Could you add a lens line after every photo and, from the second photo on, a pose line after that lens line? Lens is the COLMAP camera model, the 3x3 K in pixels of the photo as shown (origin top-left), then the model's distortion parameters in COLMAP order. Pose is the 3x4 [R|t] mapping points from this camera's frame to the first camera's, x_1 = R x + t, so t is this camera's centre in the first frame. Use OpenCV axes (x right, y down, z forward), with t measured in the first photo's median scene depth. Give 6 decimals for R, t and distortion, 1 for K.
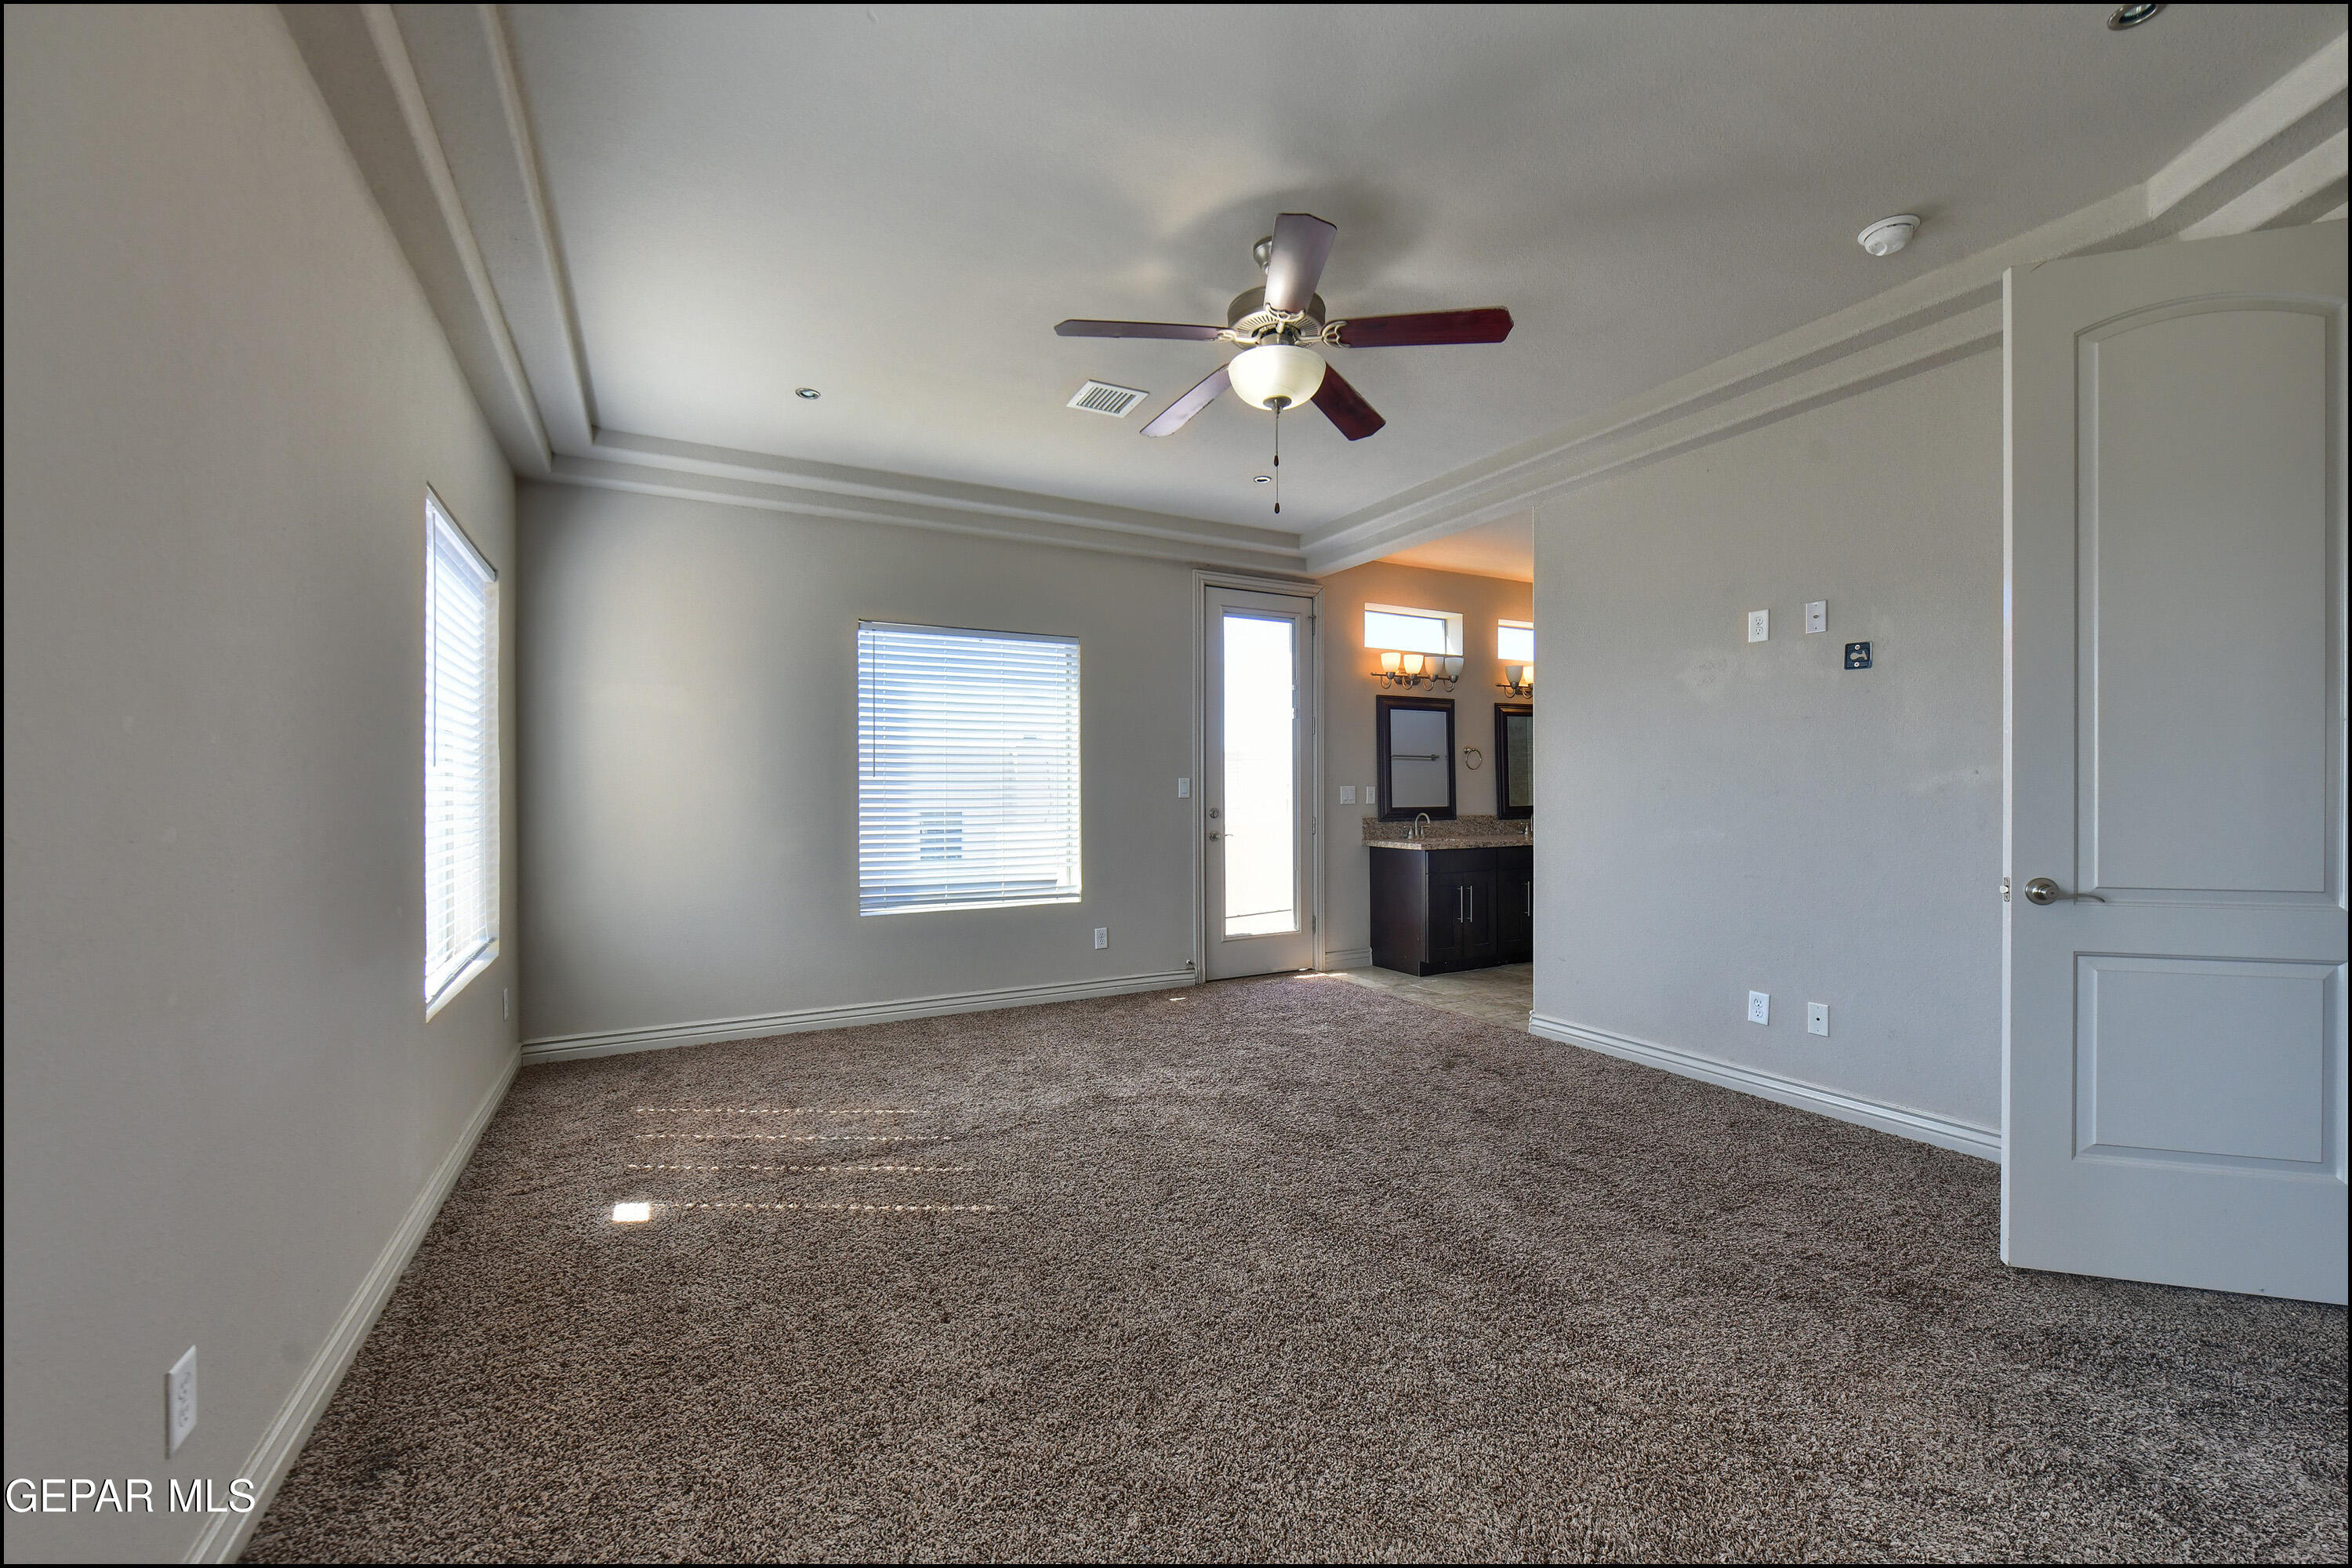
lens RADIAL K [[936.3, 0, 1188.9], [0, 936.3, 799.5], [0, 0, 1]] dist [-0.011218, -0.000507]
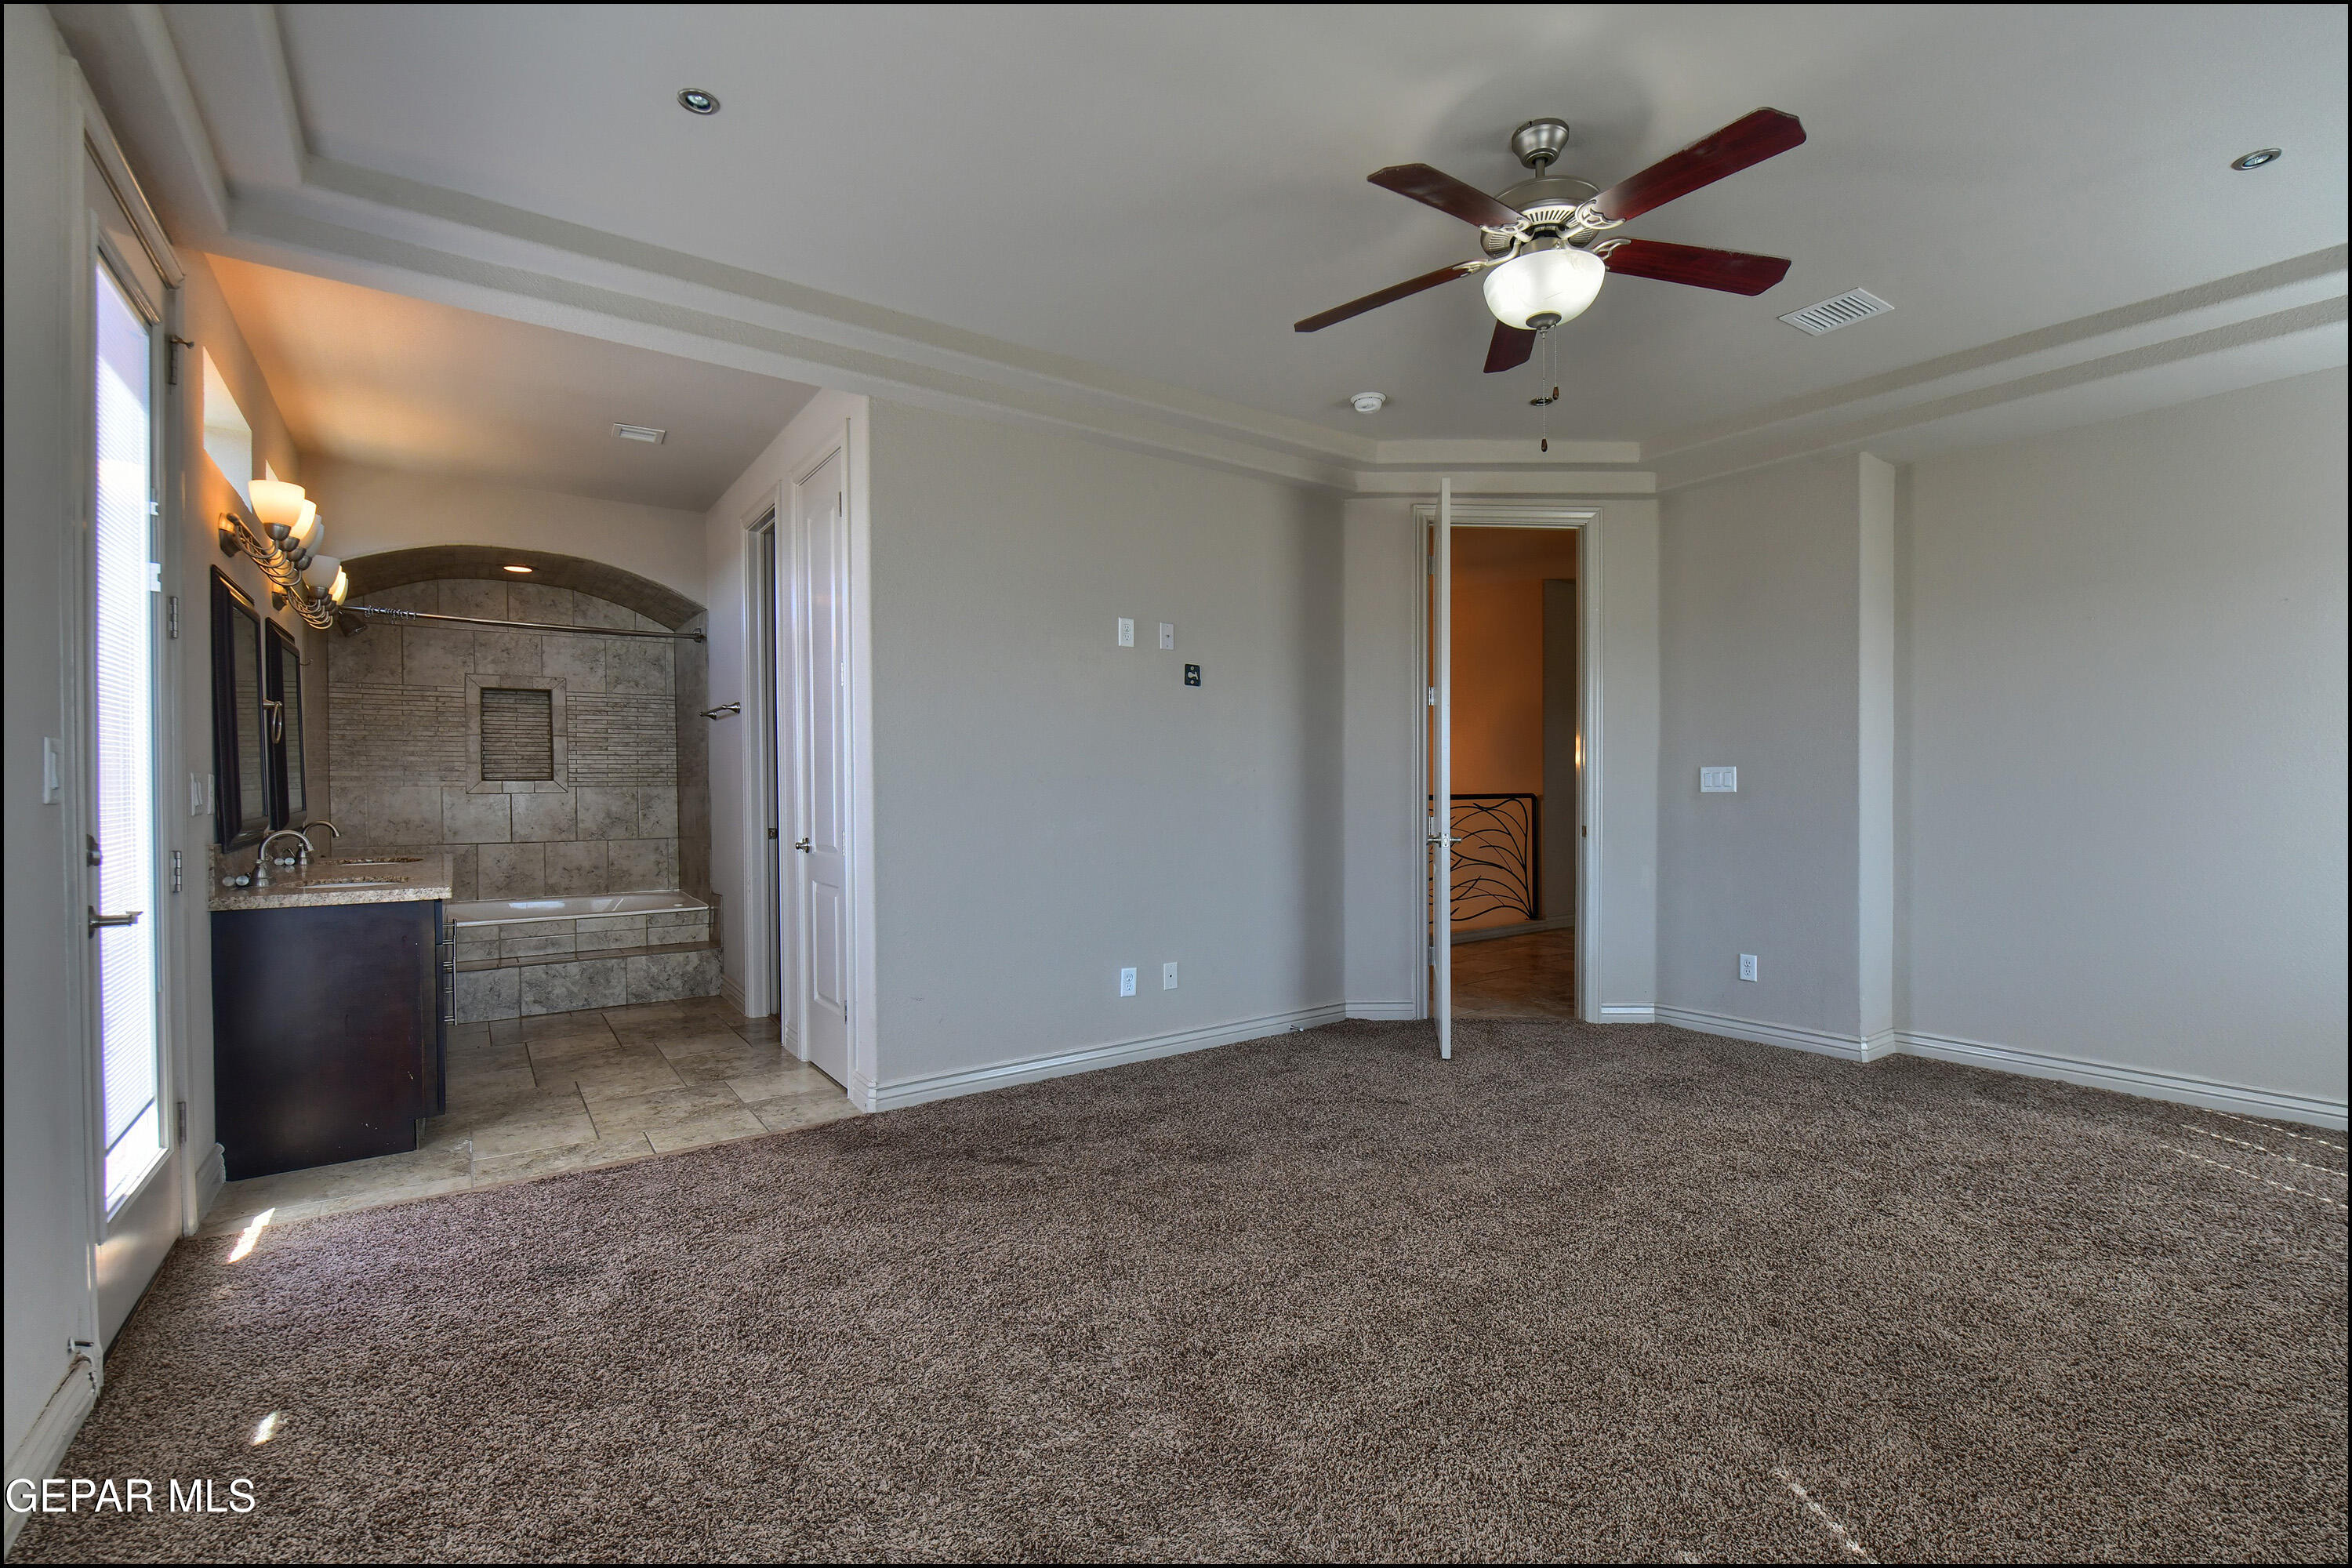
lens RADIAL K [[1047.5, 0, 1189.2], [0, 1047.5, 796.2], [0, 0, 1]] dist [-0.011790, -0.000258]
pose [[-0.131678, -0.015035, 0.991178, -0.483662], [0.008603, 0.999830, 0.016309, -0.011367], [-0.991255, 0.010674, -0.131527, 0.860740]]
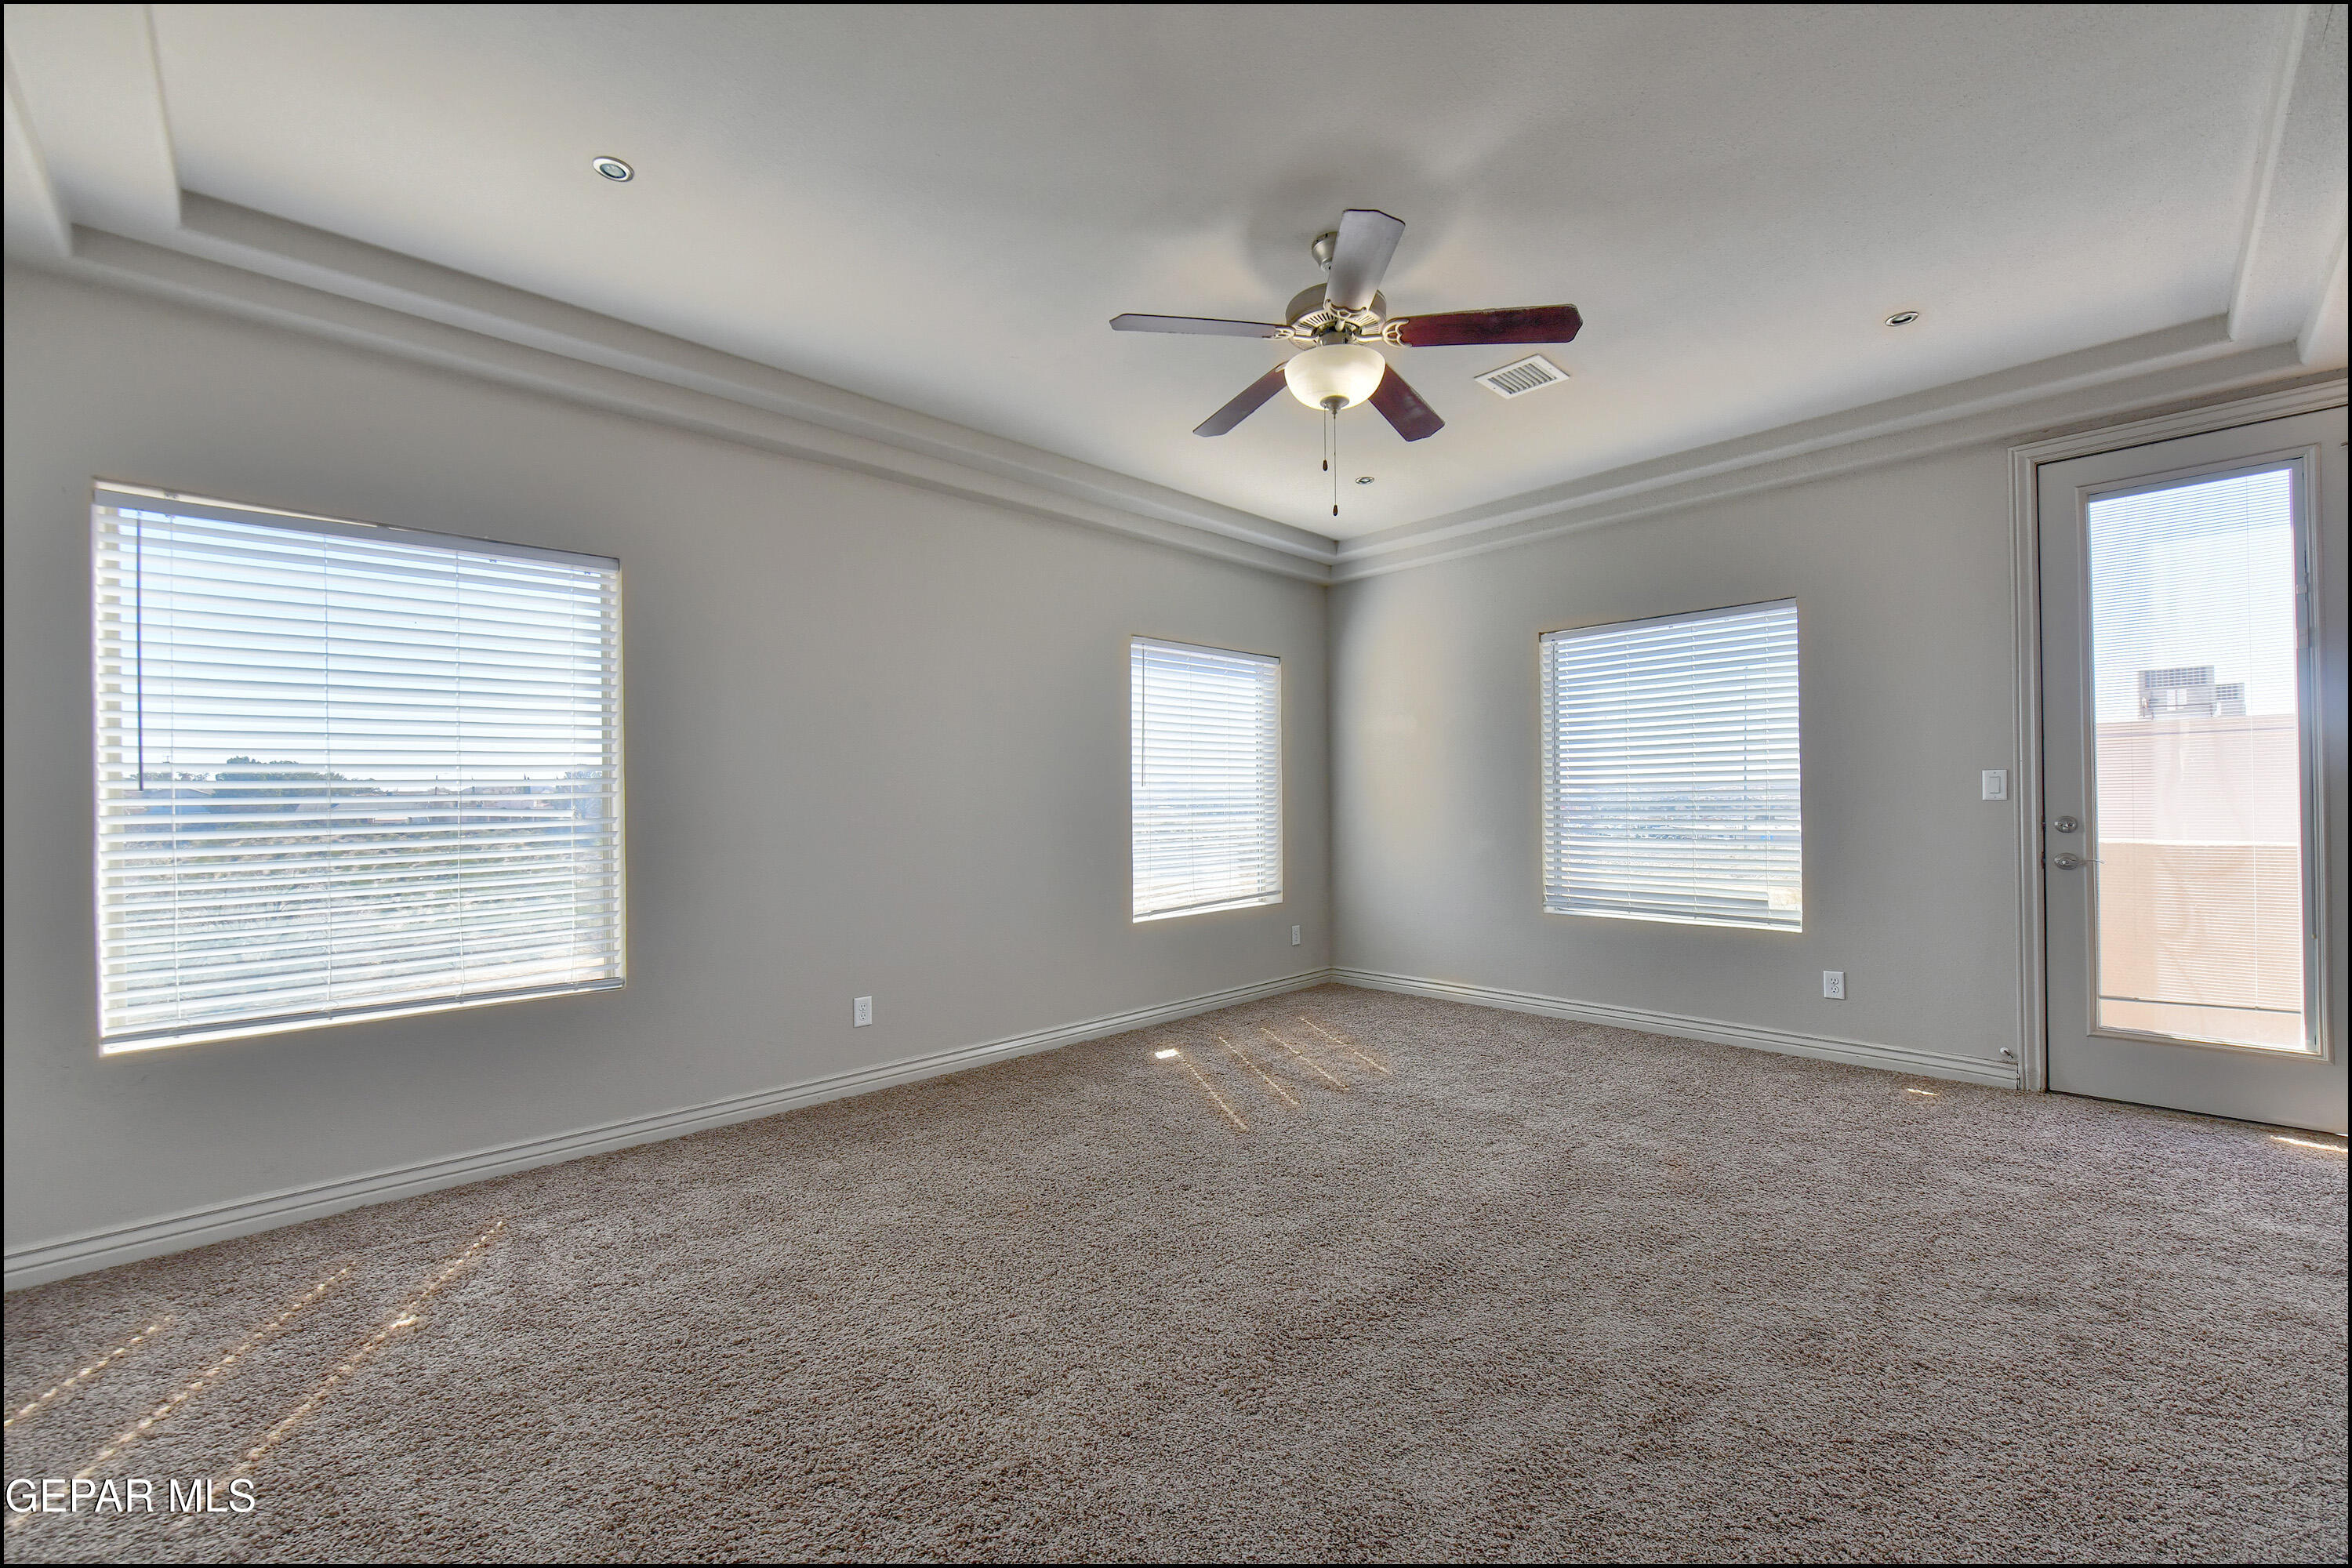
lens RADIAL K [[936.3, 0, 1188.9], [0, 936.3, 799.5], [0, 0, 1]] dist [-0.011218, -0.000507]
pose [[0.263075, 0.000532, -0.964775, 0.595042], [0.003323, 0.999993, 0.001457, -0.006284], [0.964770, -0.003589, 0.263072, 0.353294]]
